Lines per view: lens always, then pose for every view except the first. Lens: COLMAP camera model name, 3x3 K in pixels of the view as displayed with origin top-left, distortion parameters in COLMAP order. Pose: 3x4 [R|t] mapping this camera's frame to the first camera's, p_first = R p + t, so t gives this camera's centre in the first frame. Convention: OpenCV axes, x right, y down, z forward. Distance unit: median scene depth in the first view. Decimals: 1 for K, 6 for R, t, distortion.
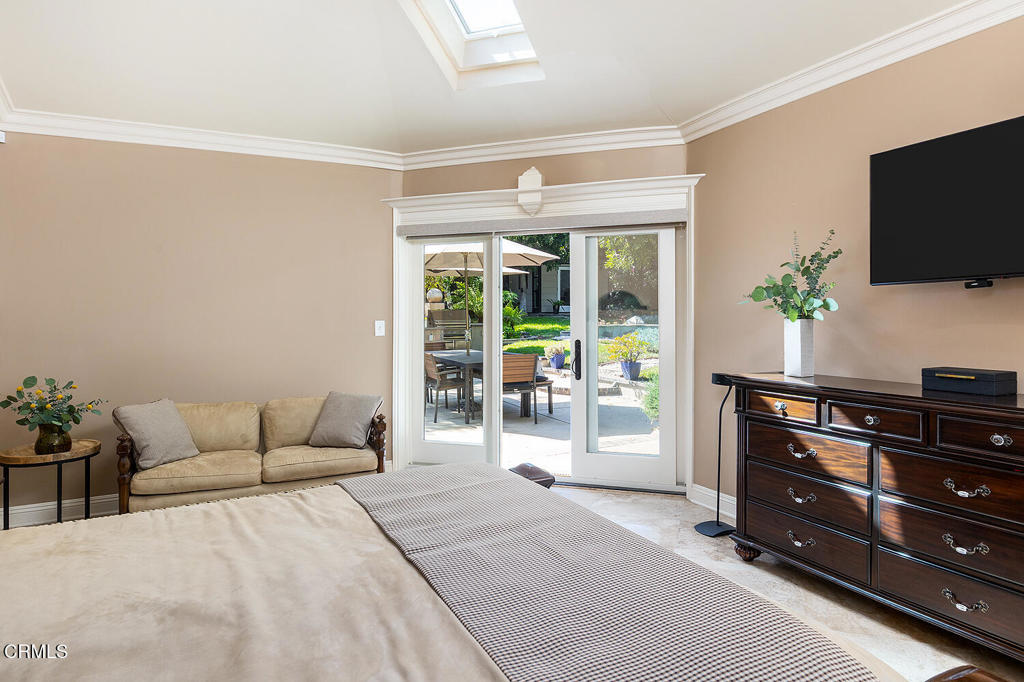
lens RADIAL K [[581.1, 0, 496.1], [0, 581.1, 317.1], [0, 0, 1]] dist [-0.008005, -0.000858]
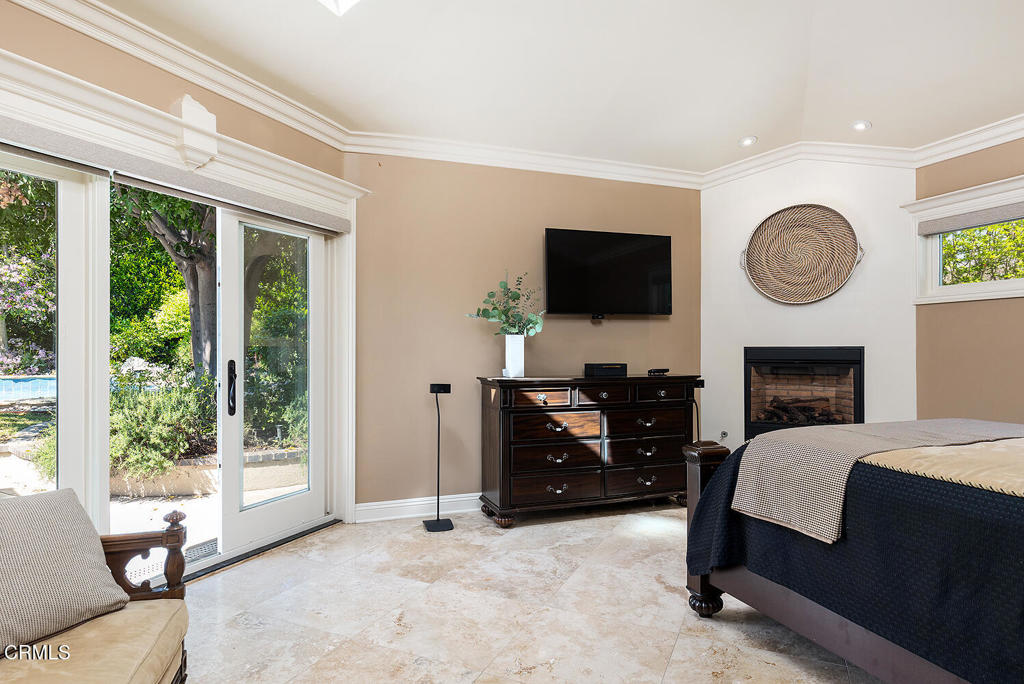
lens RADIAL K [[581.1, 0, 509.9], [0, 581.1, 347.5], [0, 0, 1]] dist [-0.008005, -0.000858]
pose [[0.109508, 0.012978, 0.993901, -0.918111], [0.000446, 0.999914, -0.013105, 0.056412], [-0.993986, 0.001879, 0.109493, 0.970366]]
